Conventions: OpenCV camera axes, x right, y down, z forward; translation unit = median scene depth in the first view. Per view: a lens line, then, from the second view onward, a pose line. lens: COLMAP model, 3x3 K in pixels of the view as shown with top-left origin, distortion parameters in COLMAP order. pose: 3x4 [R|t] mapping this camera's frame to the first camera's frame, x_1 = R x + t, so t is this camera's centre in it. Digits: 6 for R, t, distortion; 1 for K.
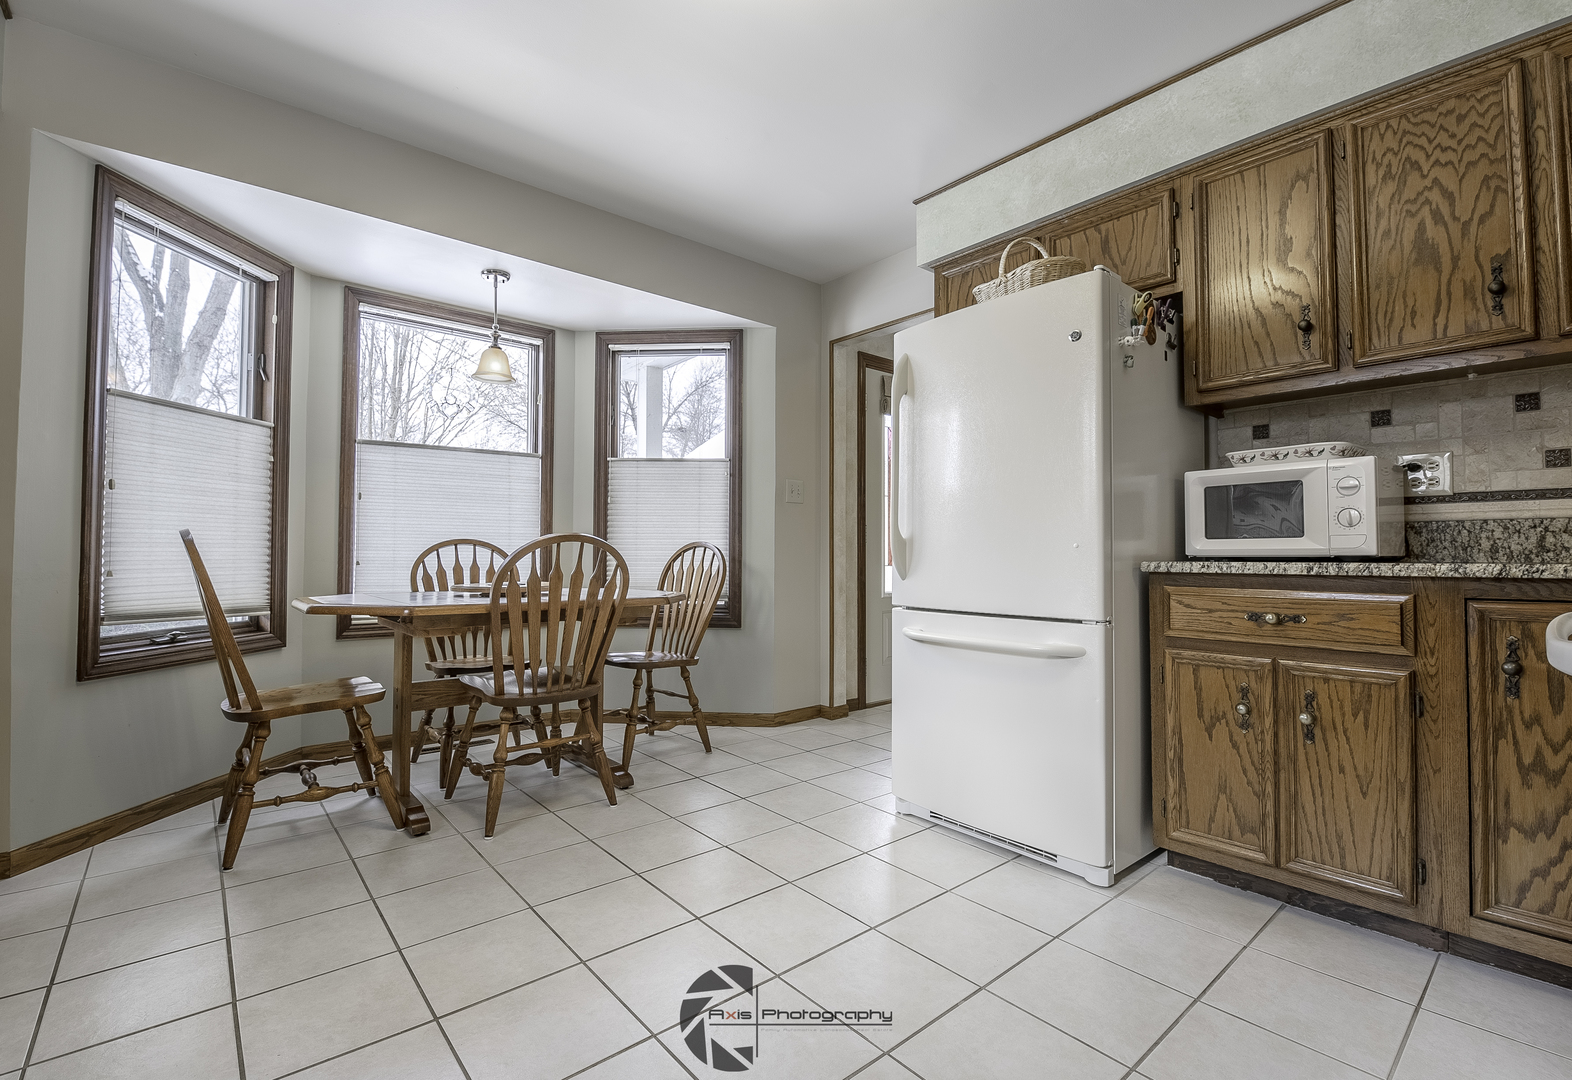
lens RADIAL K [[712.5, 0, 787.2], [0, 712.5, 534.2], [0, 0, 1]] dist [-0.011071, -0.005084]
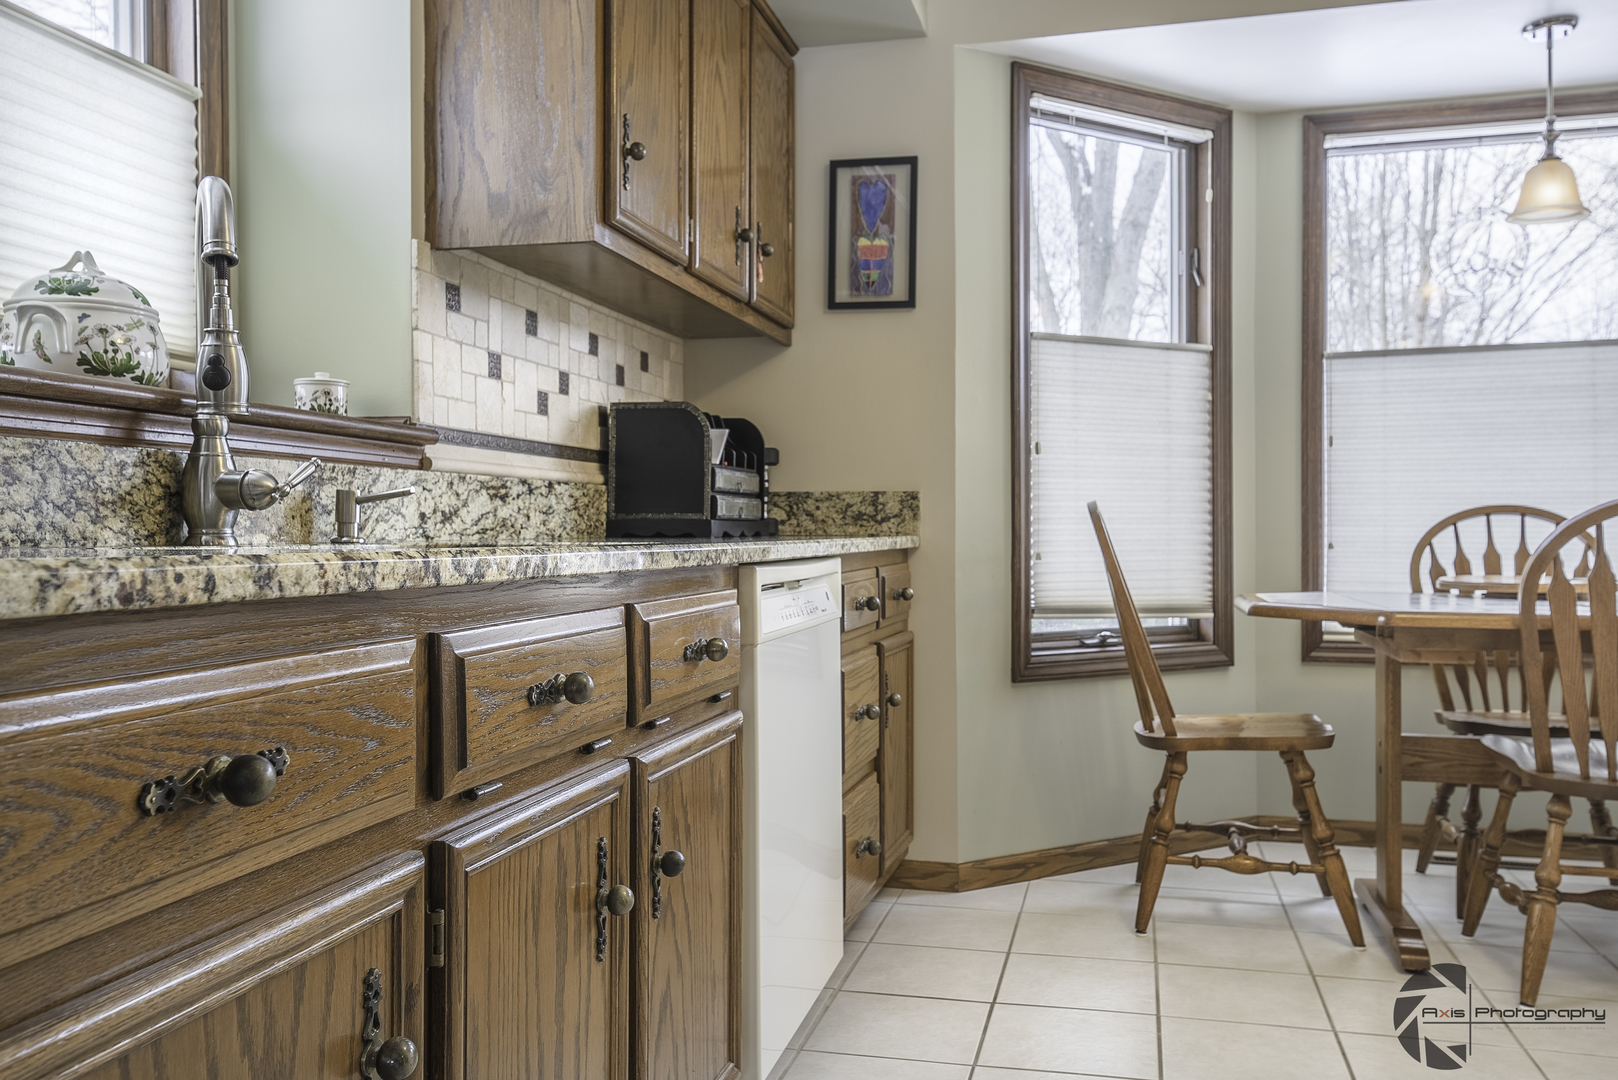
lens RADIAL K [[1330.8, 0, 814.7], [0, 1330.8, 533.6], [0, 0, 1]] dist [0.041183, -0.006878]
pose [[0.592592, -0.002570, -0.805498, 0.122517], [0.026217, 0.999527, 0.016099, -0.002724], [0.805076, -0.030658, 0.592379, -0.121587]]
